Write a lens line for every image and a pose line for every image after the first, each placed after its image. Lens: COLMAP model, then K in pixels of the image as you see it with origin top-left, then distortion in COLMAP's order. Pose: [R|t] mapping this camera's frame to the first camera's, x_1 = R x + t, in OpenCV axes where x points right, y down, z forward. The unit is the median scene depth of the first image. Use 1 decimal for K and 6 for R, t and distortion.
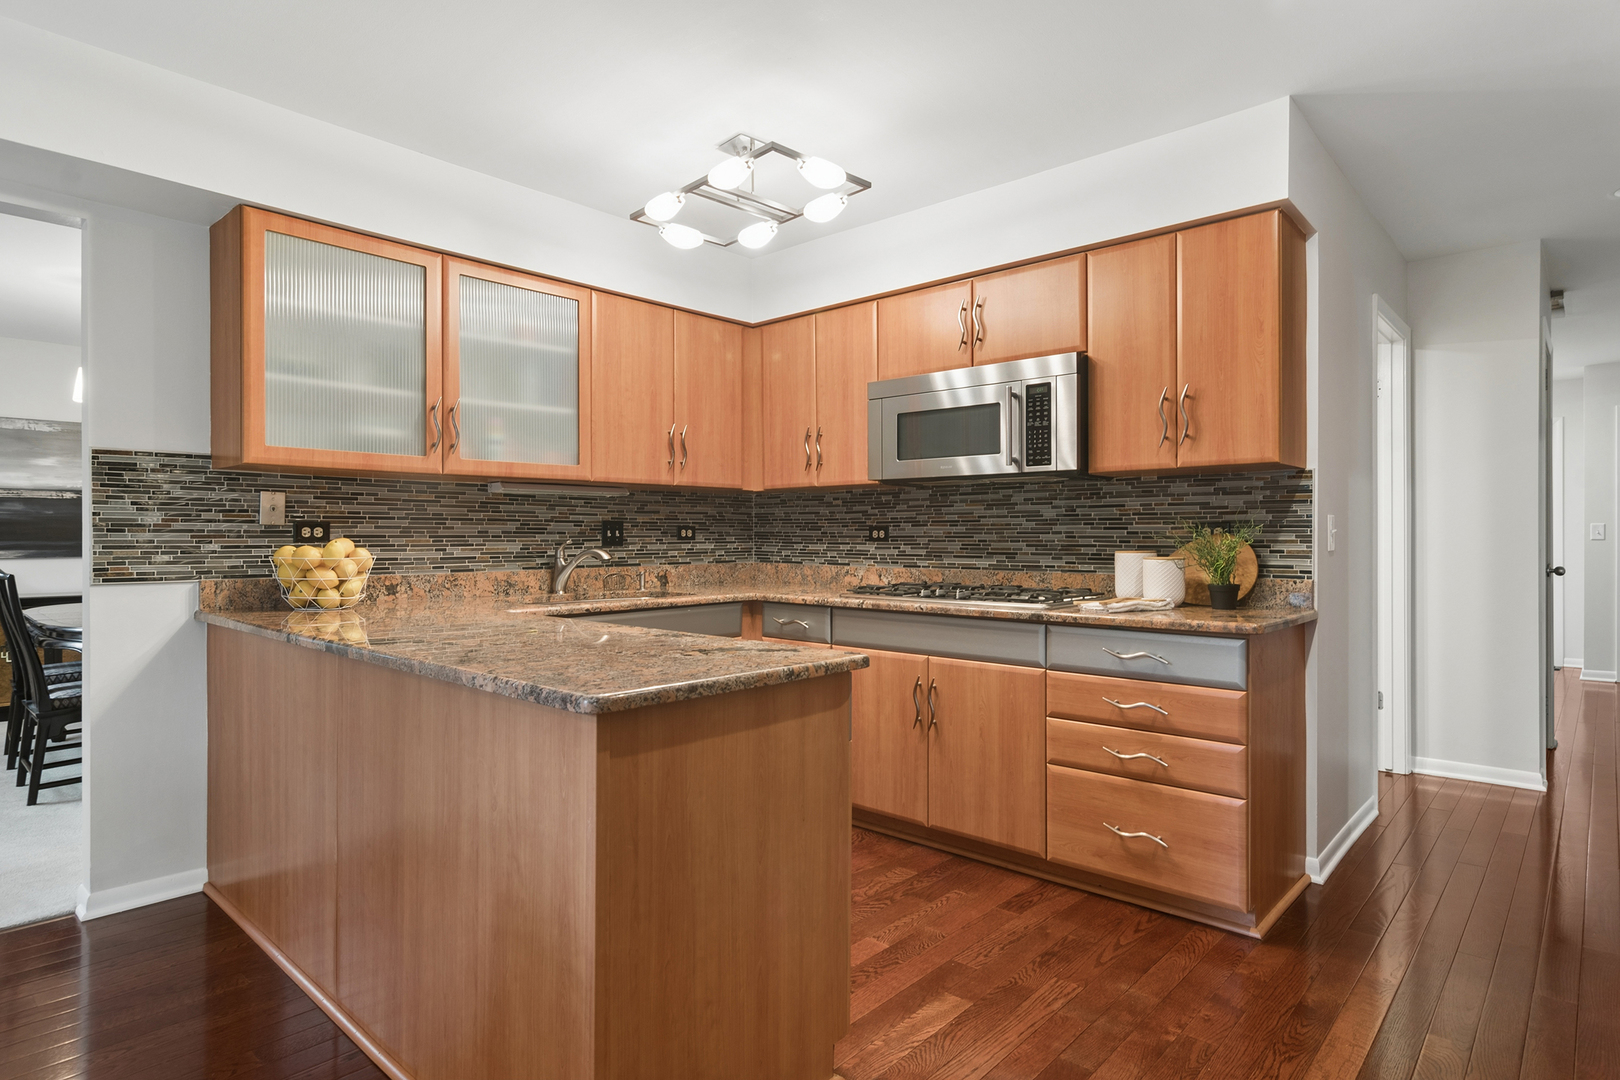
lens RADIAL K [[876.5, 0, 809.5], [0, 876.5, 536.8], [0, 0, 1]] dist [-0.004343, 0.002495]
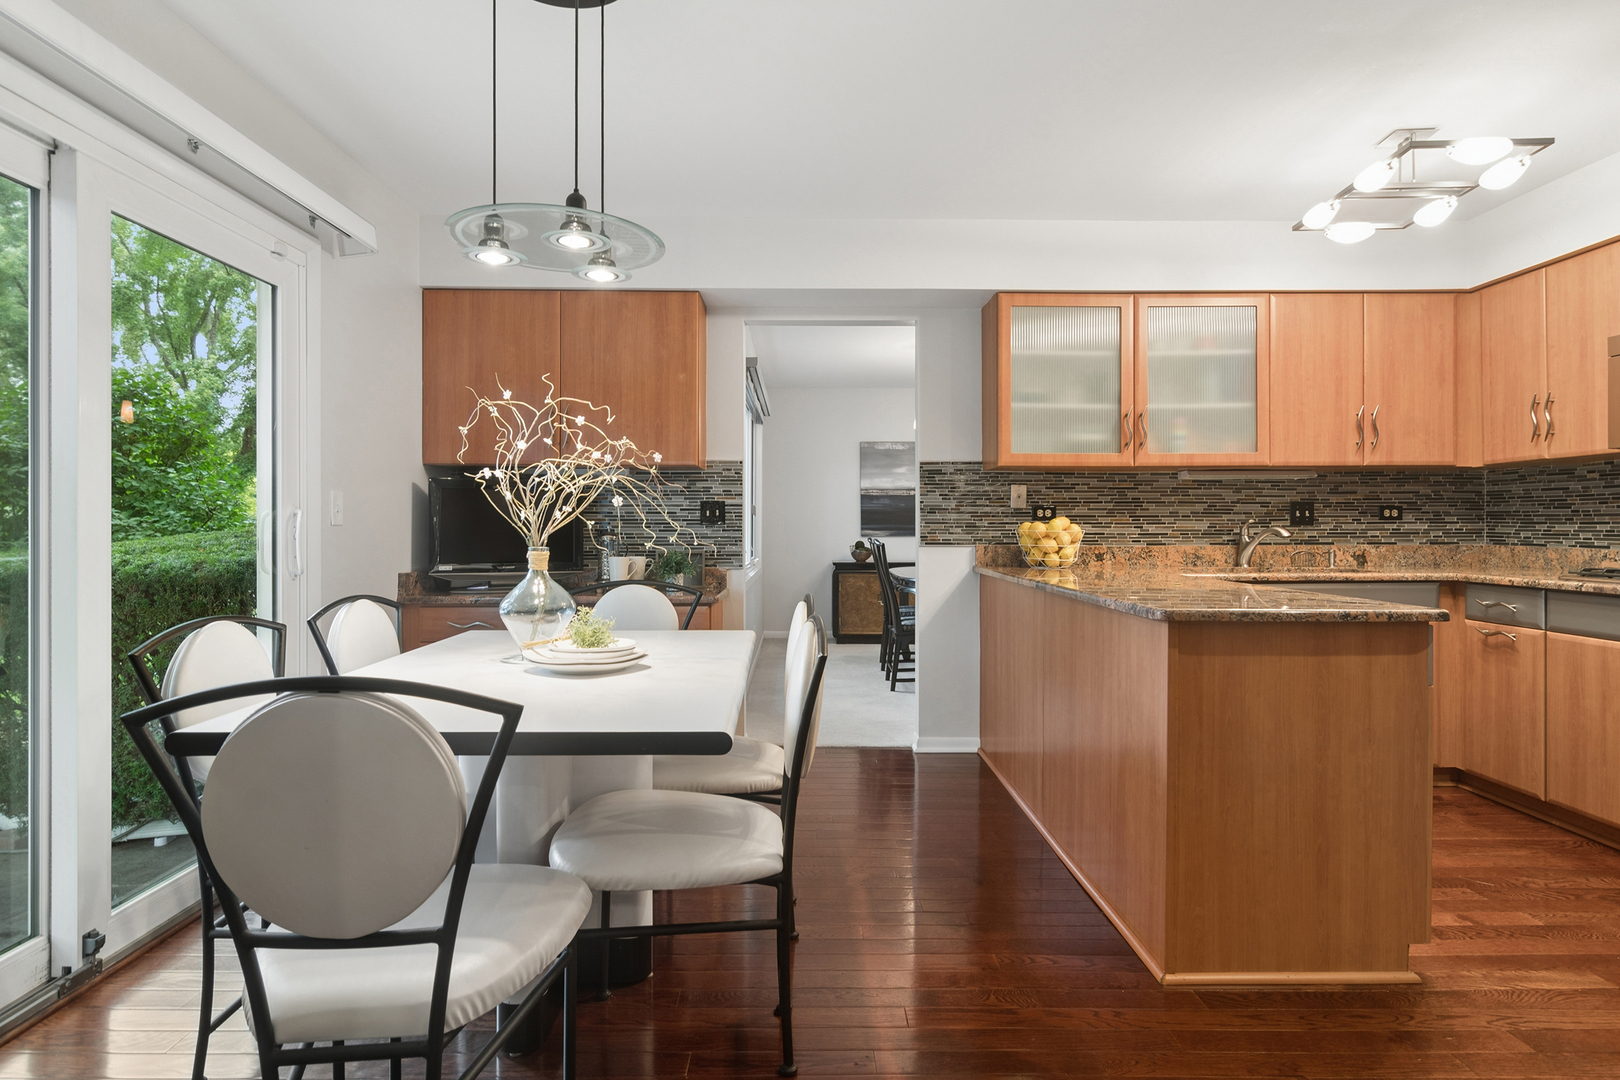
lens RADIAL K [[876.5, 0, 806.3], [0, 876.5, 525.0], [0, 0, 1]] dist [-0.004343, 0.002495]
pose [[0.676572, -0.000477, -0.736377, 0.177560], [-0.000984, 0.999998, -0.001552, 0.014491], [0.736376, 0.001774, 0.676570, -0.192264]]
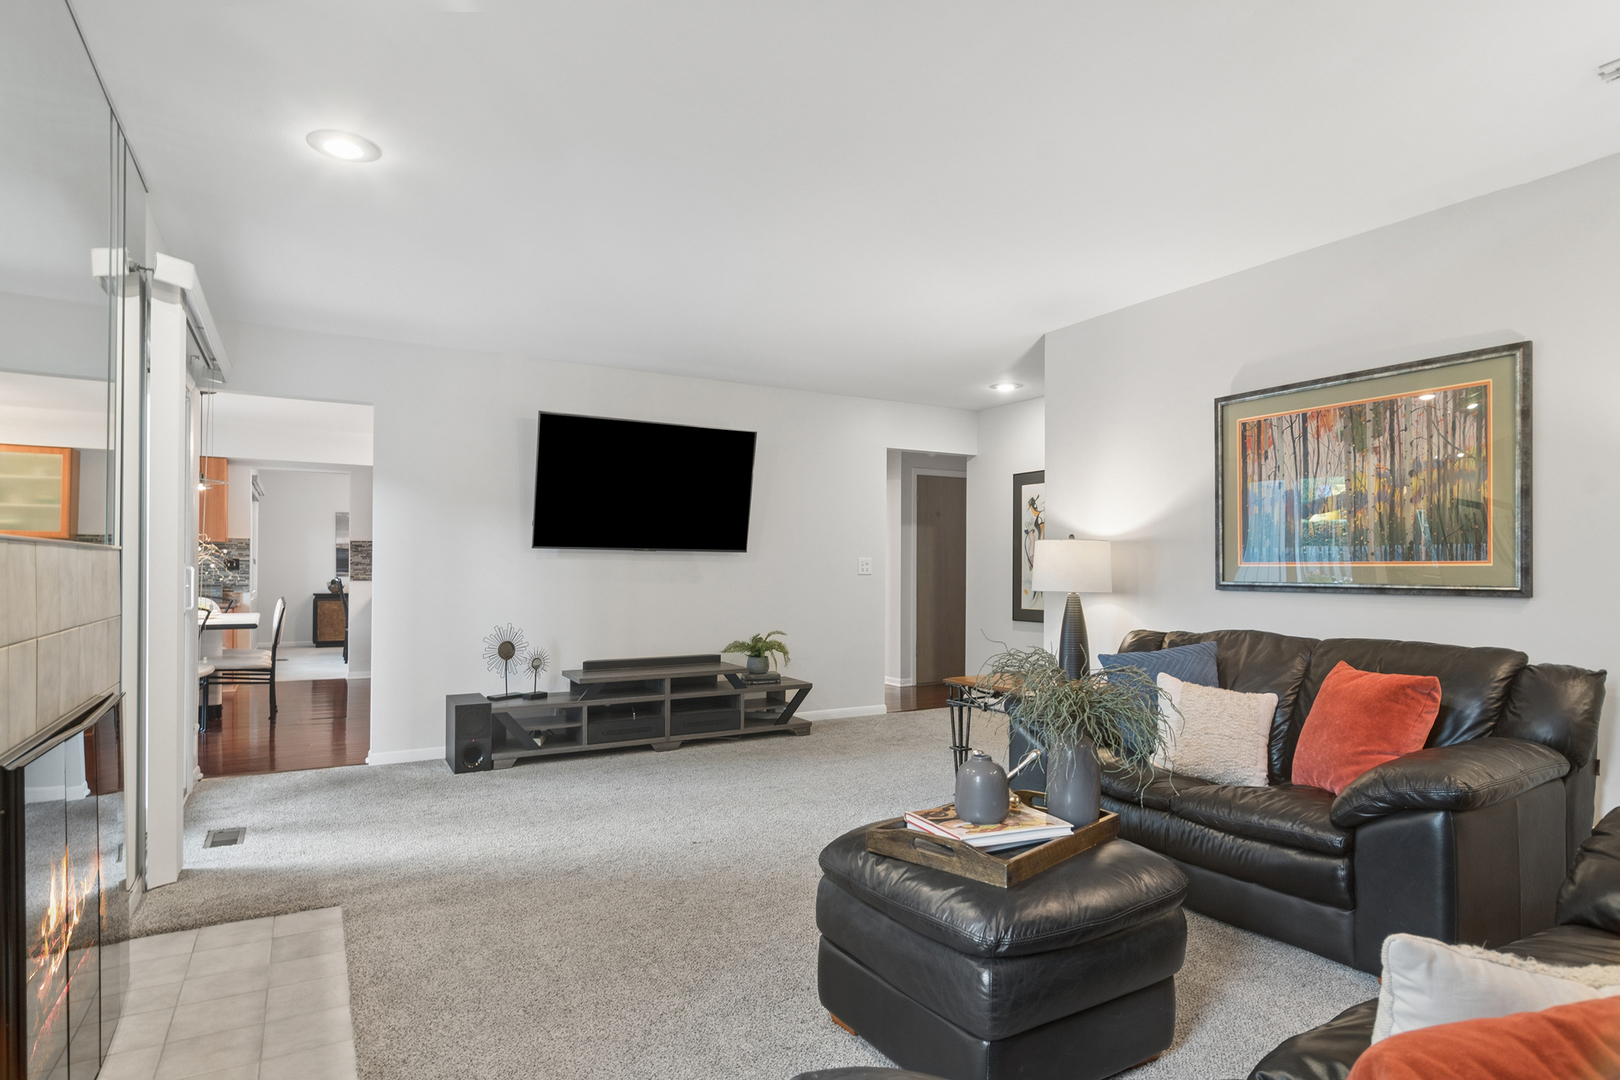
lens RADIAL K [[876.5, 0, 810.7], [0, 876.5, 550.2], [0, 0, 1]] dist [-0.004343, 0.002495]
pose [[0.952705, -0.009626, -0.303743, 1.514220], [0.004903, 0.999855, -0.016307, 0.003335], [0.303856, 0.014046, 0.952614, -1.335549]]
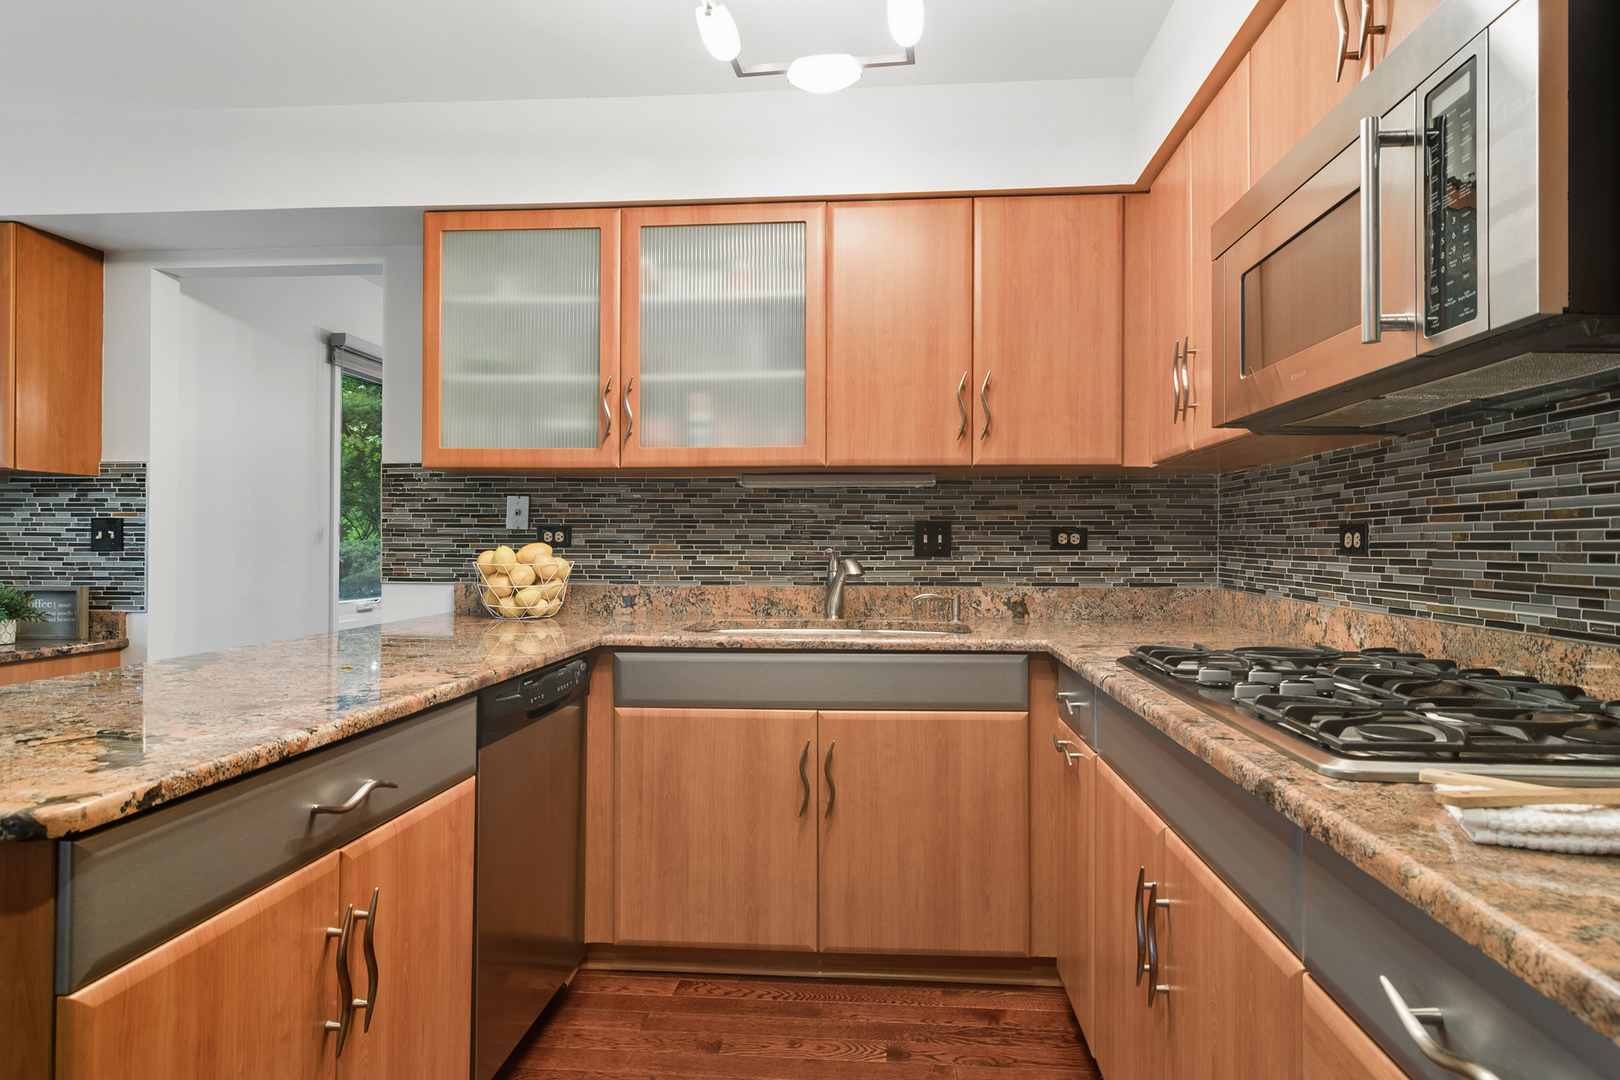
lens RADIAL K [[876.5, 0, 810.6], [0, 876.5, 536.0], [0, 0, 1]] dist [-0.004343, 0.002495]
pose [[0.619076, -0.003739, -0.785323, 0.322022], [-0.005404, 0.999945, -0.009021, 0.000835], [0.785313, 0.009829, 0.619021, 0.561354]]
